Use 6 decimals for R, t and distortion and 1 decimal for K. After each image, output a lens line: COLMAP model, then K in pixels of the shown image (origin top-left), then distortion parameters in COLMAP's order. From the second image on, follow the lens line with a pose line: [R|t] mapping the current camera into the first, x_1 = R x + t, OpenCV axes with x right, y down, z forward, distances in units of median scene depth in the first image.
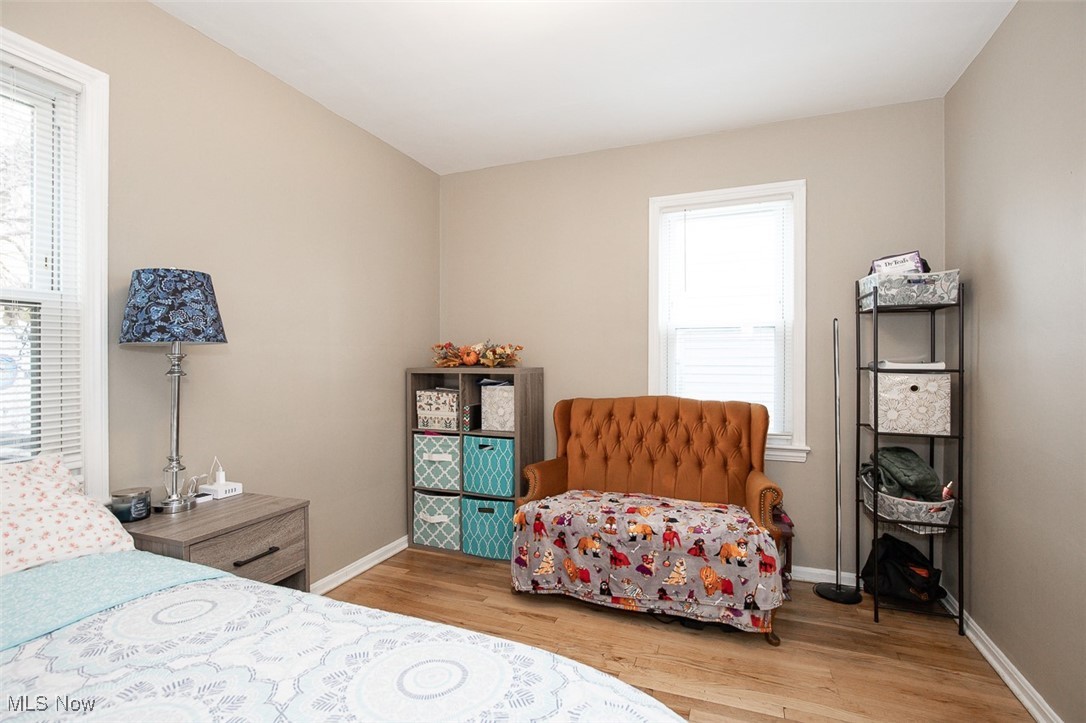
lens RADIAL K [[506.7, 0, 544.2], [0, 506.7, 356.1], [0, 0, 1]] dist [-0.012686, 0.000932]
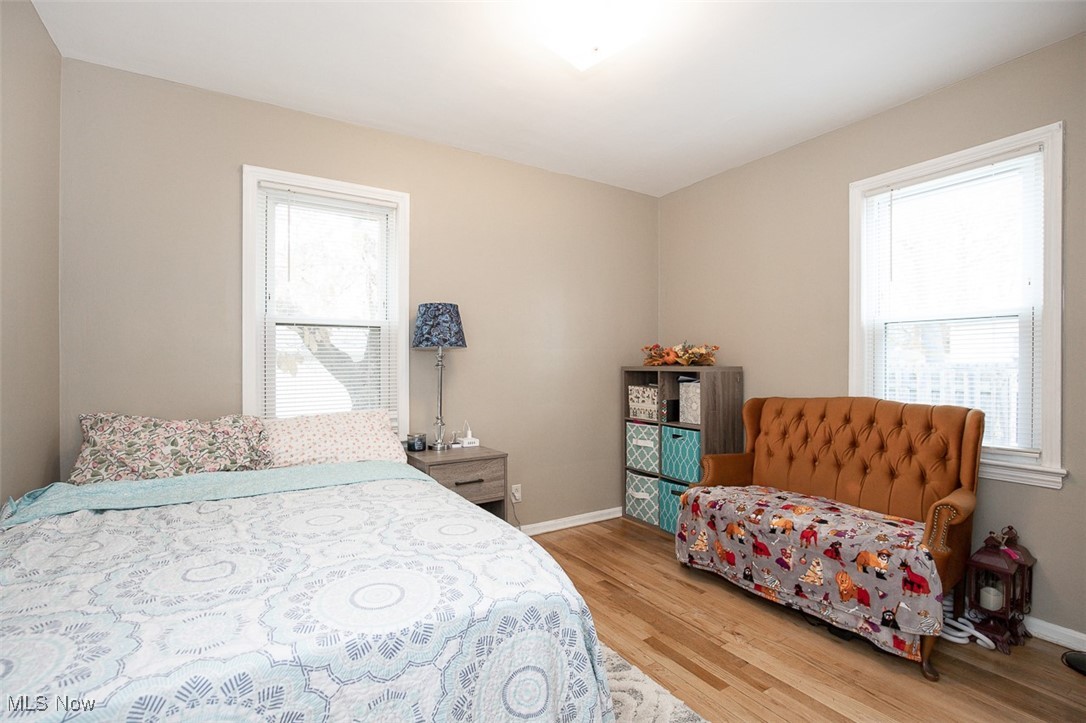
lens RADIAL K [[506.7, 0, 544.2], [0, 506.7, 356.1], [0, 0, 1]] dist [-0.012686, 0.000932]
pose [[0.805429, -0.008211, -0.592635, 0.379895], [0.002794, 0.999946, -0.010057, 0.014217], [0.592686, 0.006444, 0.805408, -0.094132]]
